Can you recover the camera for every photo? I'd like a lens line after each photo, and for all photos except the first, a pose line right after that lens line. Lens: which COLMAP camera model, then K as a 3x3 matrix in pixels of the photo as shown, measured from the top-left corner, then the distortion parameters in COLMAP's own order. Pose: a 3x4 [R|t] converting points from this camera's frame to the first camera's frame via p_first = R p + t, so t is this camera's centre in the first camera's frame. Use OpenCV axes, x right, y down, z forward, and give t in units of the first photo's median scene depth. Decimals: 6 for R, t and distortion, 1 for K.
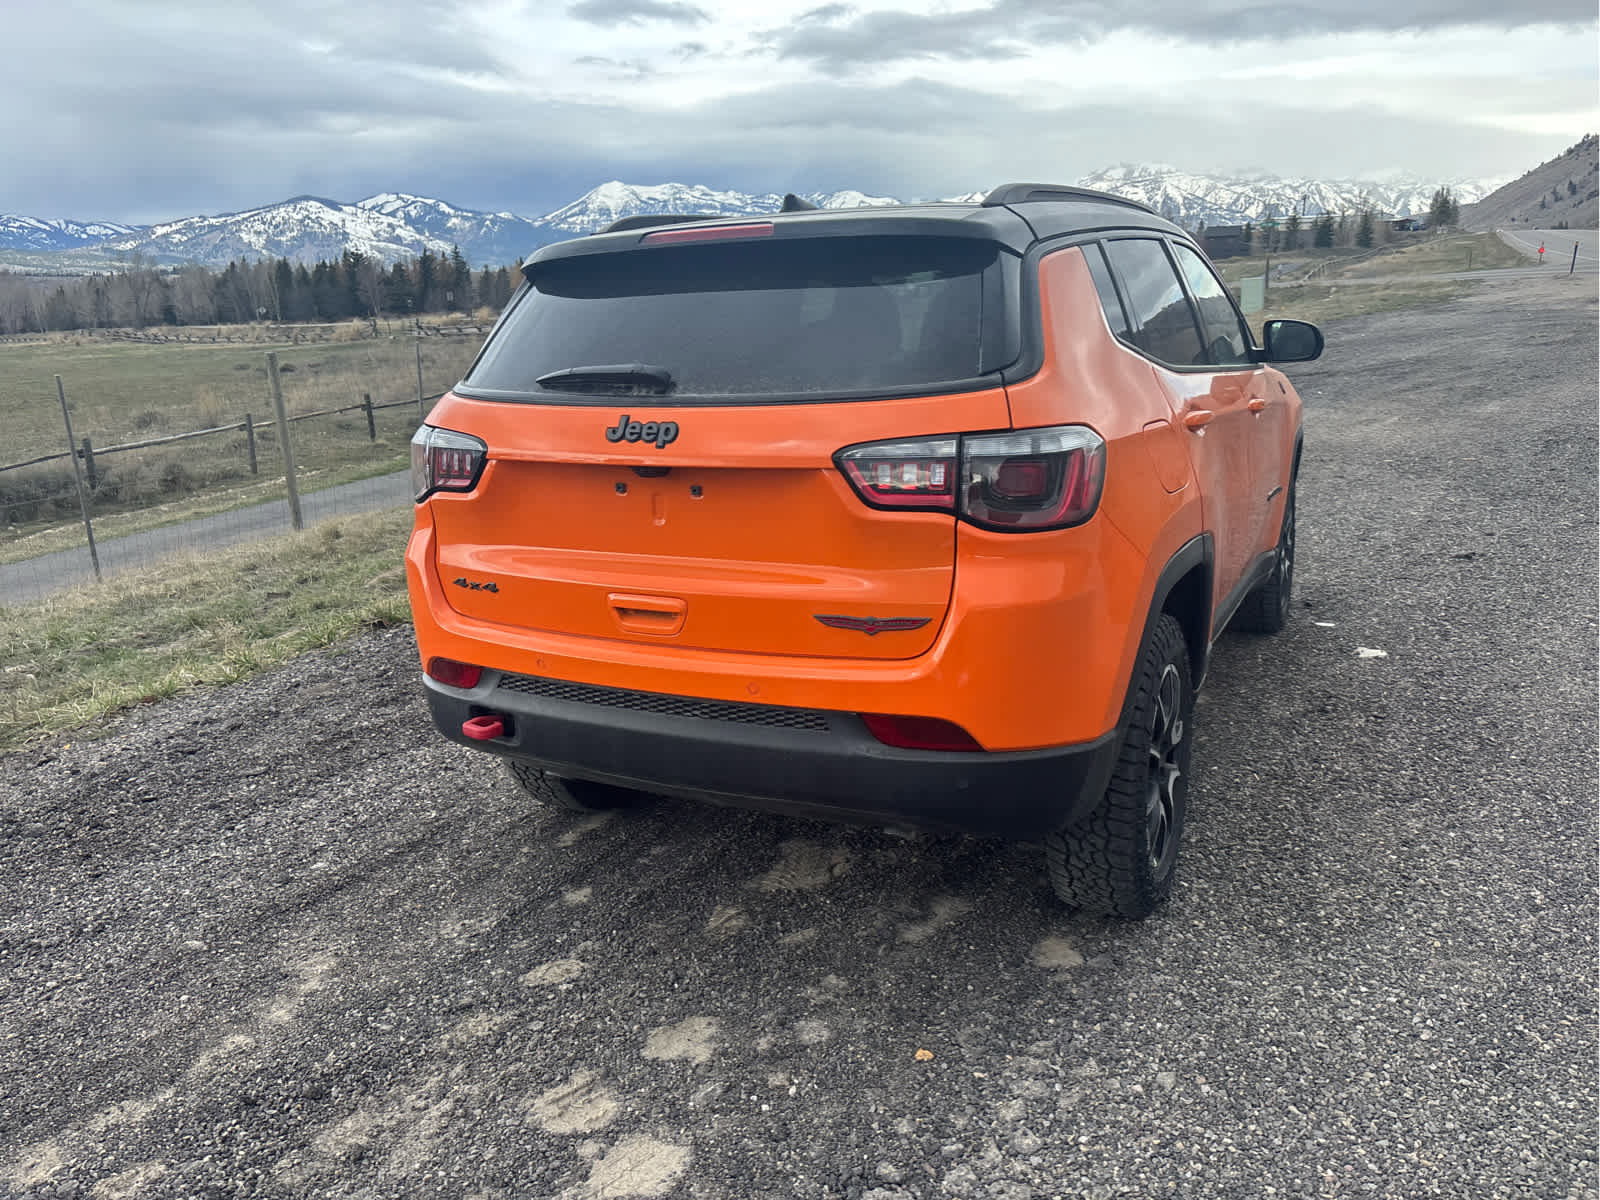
lens RADIAL K [[1228.9, 0, 786.1], [0, 1228.9, 603.7], [0, 0, 1]] dist [0.039080, -0.038782]
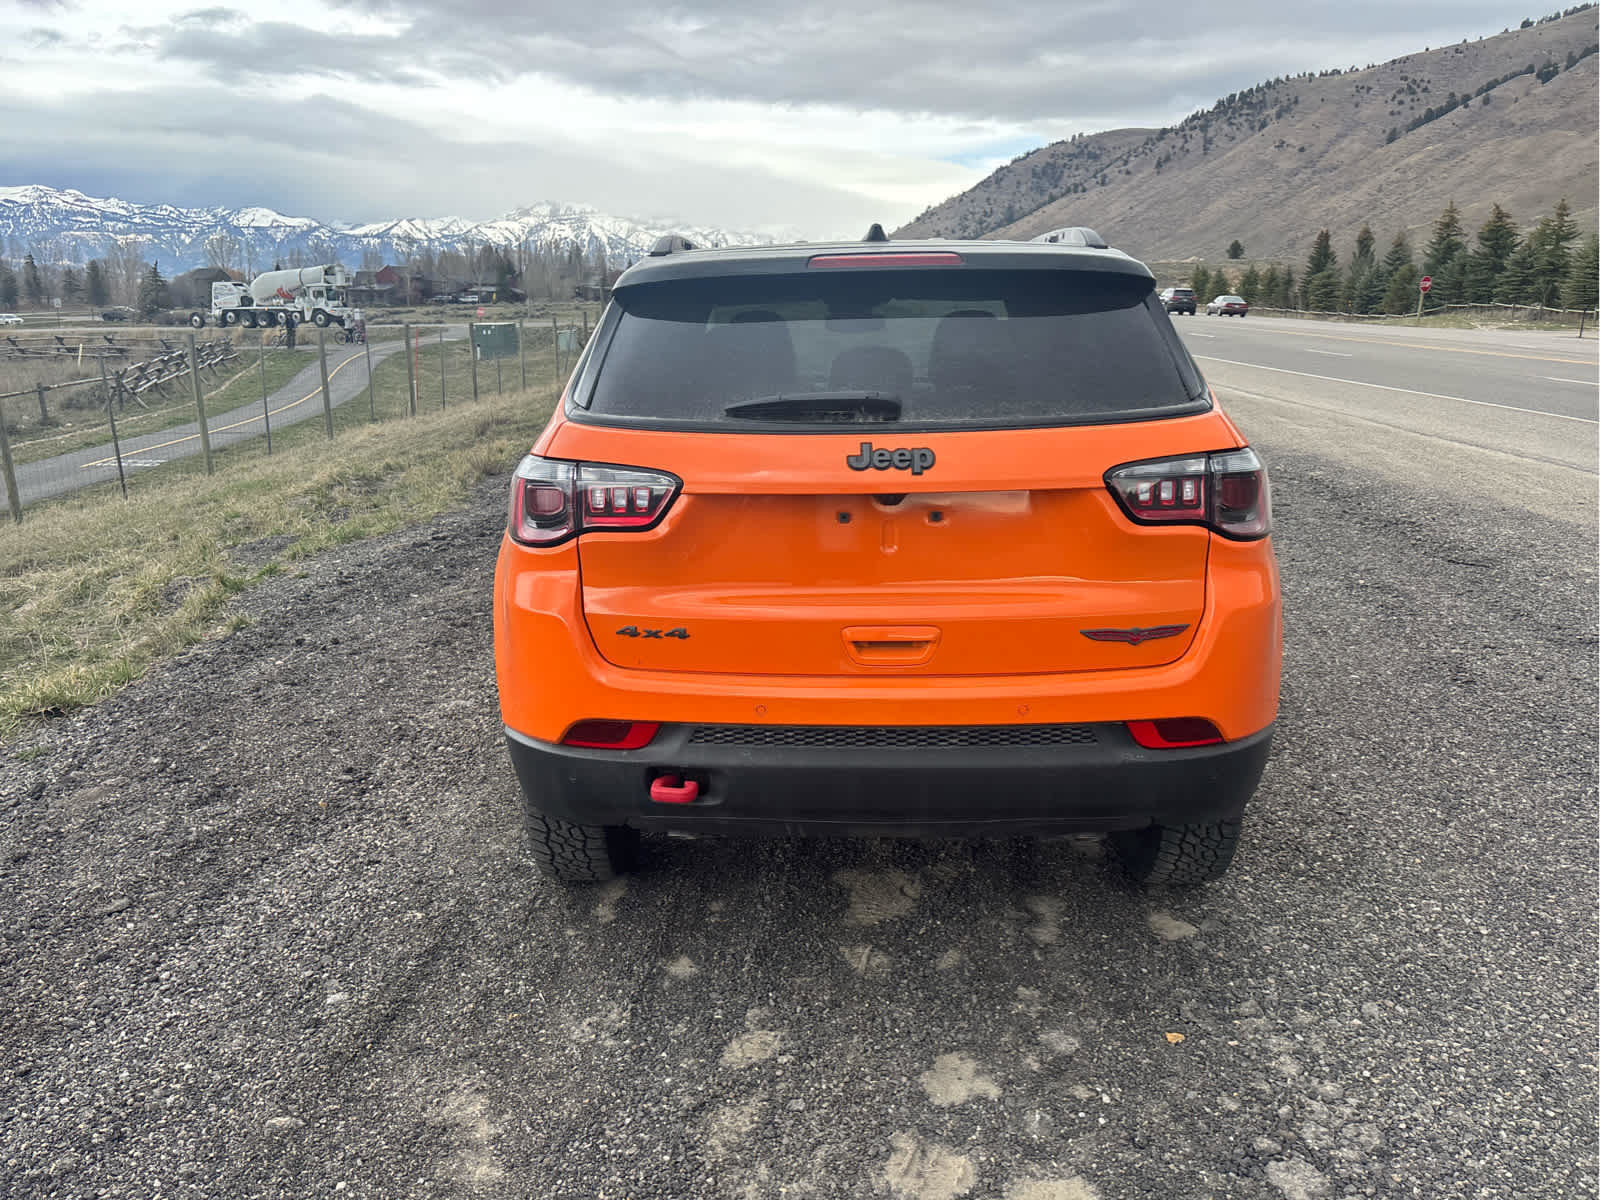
lens RADIAL K [[1224.9, 0, 793.9], [0, 1224.9, 582.3], [0, 0, 1]] dist [0.057112, -0.065465]
pose [[0.899996, -0.064069, 0.431163, -0.549217], [0.081385, 0.996444, -0.021812, -0.024411], [-0.428233, 0.054721, 0.902010, 0.145015]]
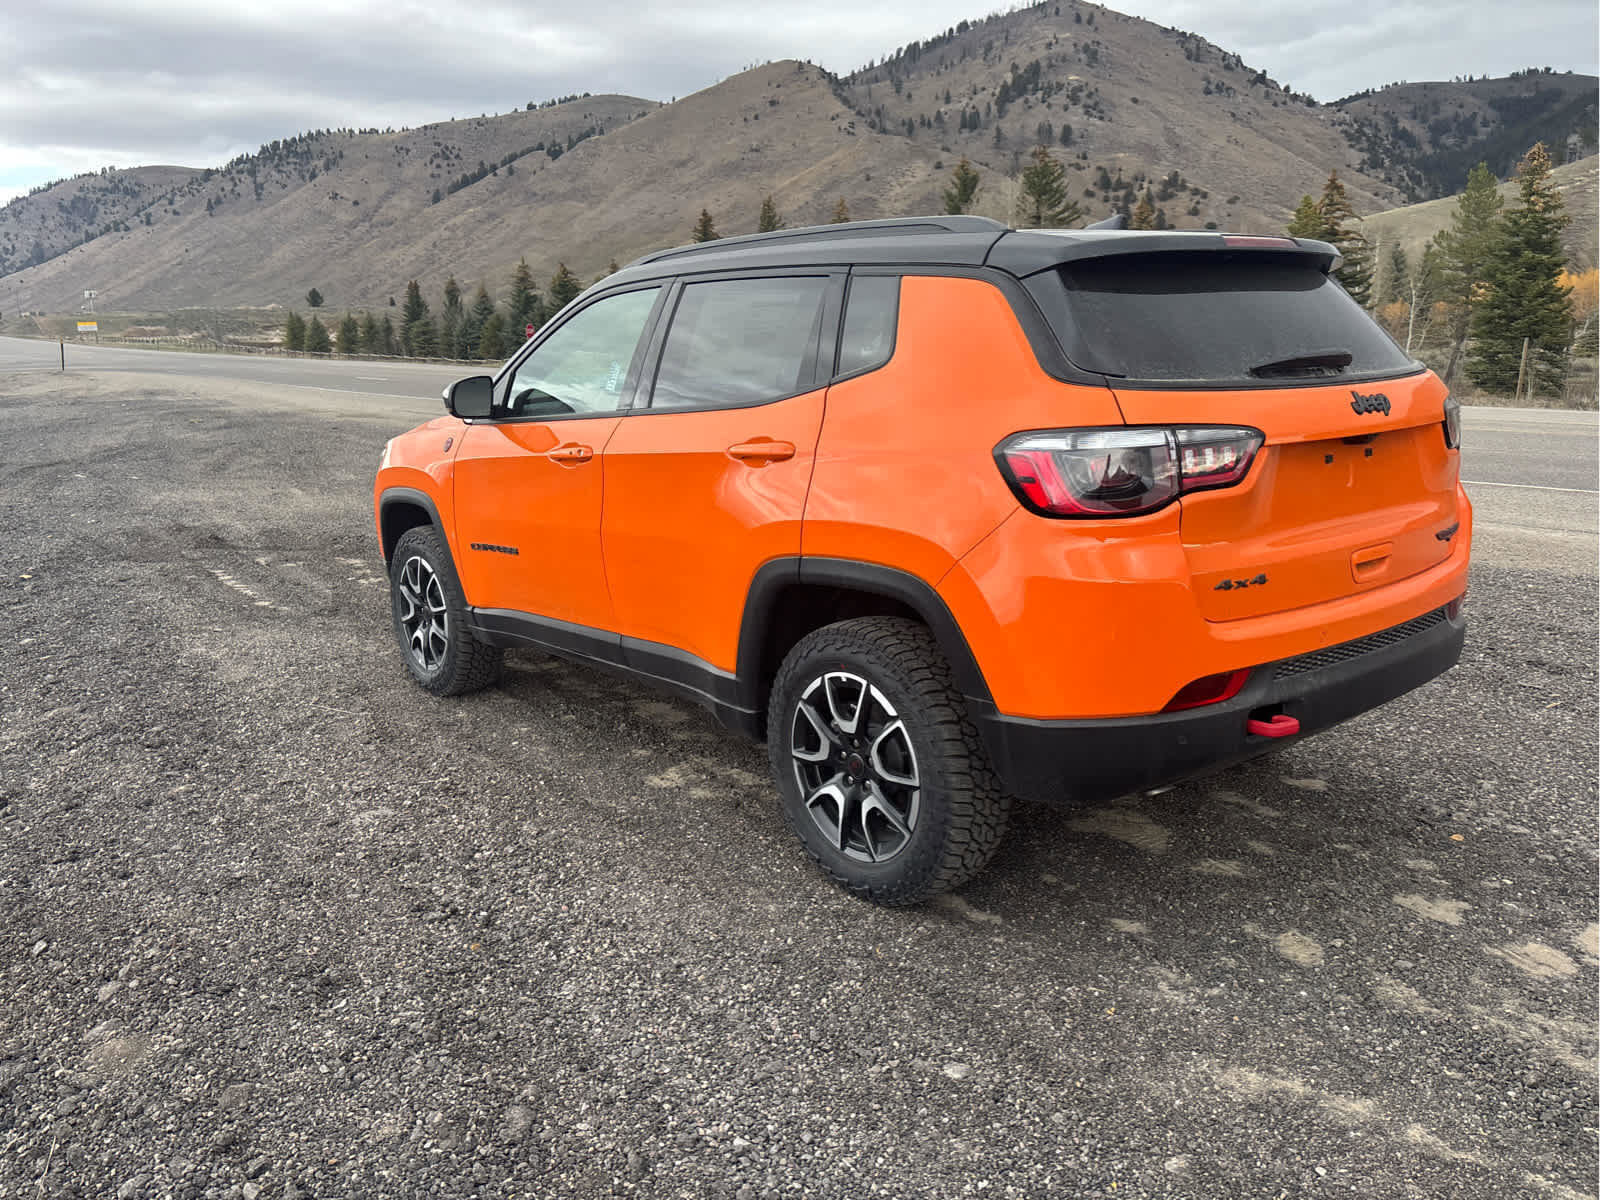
lens RADIAL K [[1221.1, 0, 796.7], [0, 1221.1, 598.4], [0, 0, 1]] dist [0.049544, -0.054778]
pose [[0.393701, -0.157146, 0.905707, -1.256508], [0.231383, 0.970497, 0.067808, -0.148238], [-0.889641, 0.182869, 0.418446, 0.920223]]
